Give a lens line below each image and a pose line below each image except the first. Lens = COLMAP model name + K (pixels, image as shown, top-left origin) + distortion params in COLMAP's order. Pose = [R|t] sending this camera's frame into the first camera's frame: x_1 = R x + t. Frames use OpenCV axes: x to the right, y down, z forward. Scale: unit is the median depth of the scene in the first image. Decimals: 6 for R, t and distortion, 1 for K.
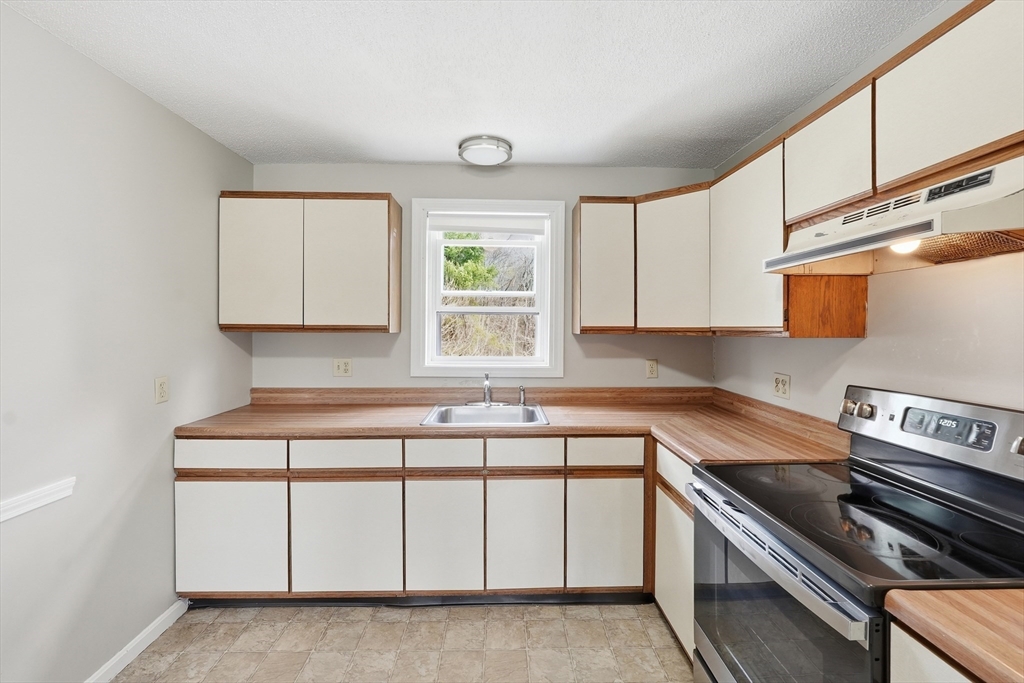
lens RADIAL K [[441.0, 0, 513.5], [0, 441.0, 327.0], [0, 0, 1]] dist [-0.001474, 0.005114]
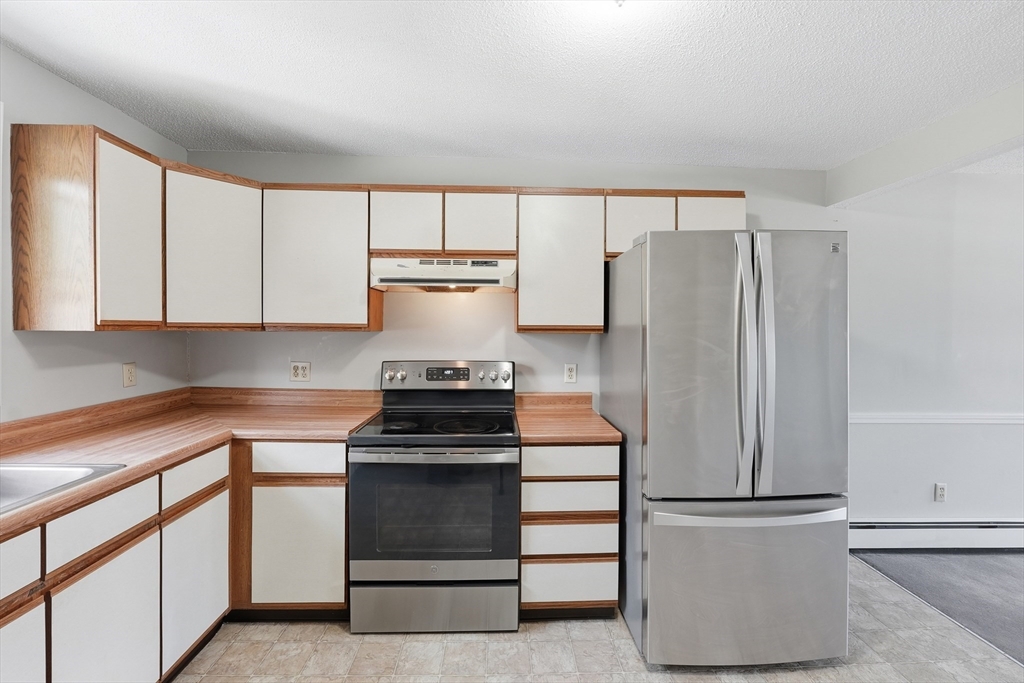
lens RADIAL K [[441.0, 0, 513.5], [0, 441.0, 327.0], [0, 0, 1]] dist [-0.001474, 0.005114]
pose [[-0.003491, -0.004215, 0.999985, -0.611639], [-0.012715, 0.999910, 0.004170, -0.002040], [-0.999913, -0.012700, -0.003544, 0.418382]]
